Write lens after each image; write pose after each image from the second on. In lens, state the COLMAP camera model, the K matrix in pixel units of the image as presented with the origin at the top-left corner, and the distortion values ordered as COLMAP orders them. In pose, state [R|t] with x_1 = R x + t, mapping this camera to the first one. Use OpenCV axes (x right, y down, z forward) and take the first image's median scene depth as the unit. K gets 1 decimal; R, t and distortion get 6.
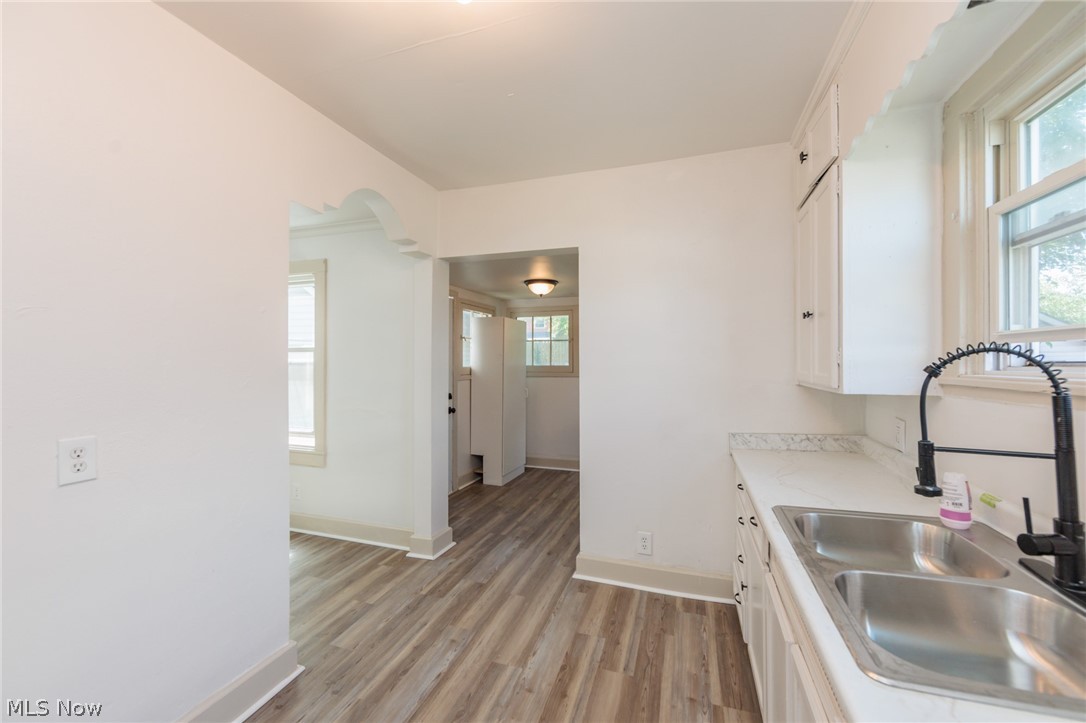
lens RADIAL K [[434.1, 0, 543.0], [0, 434.1, 361.5], [0, 0, 1]] dist [-0.001556, -0.000121]
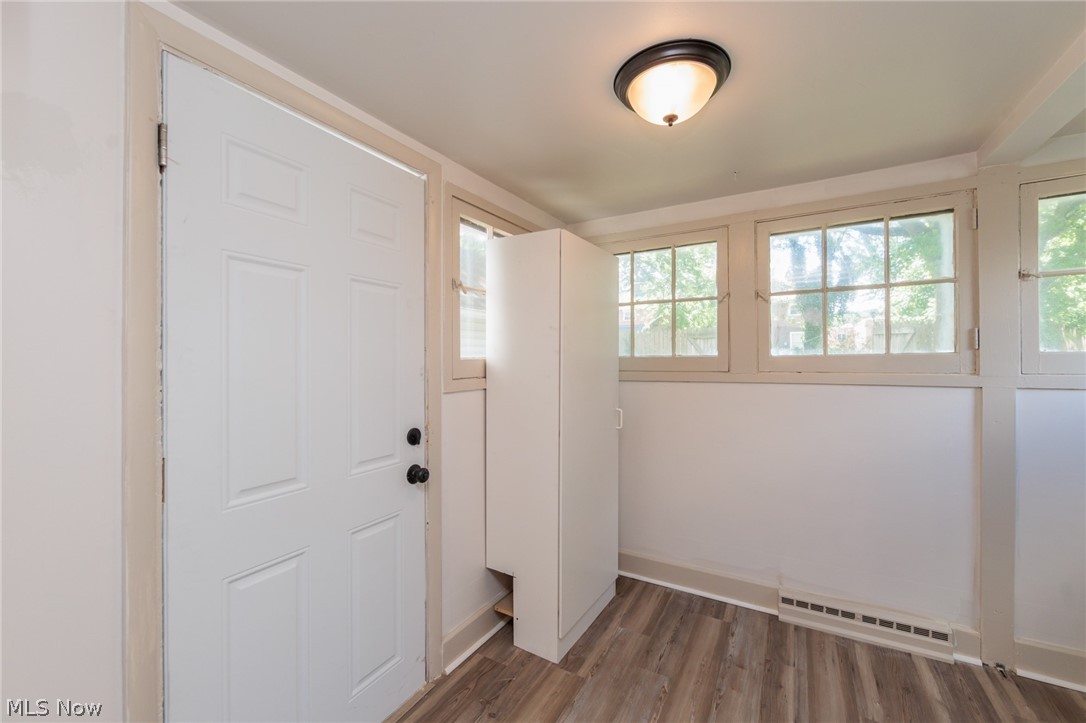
lens RADIAL K [[434.1, 0, 543.0], [0, 434.1, 361.5], [0, 0, 1]] dist [-0.001556, -0.000121]
pose [[0.979431, -0.004258, -0.201734, -0.057546], [0.004710, 0.999987, 0.001759, 0.030682], [0.201724, -0.002673, 0.979439, 1.269596]]
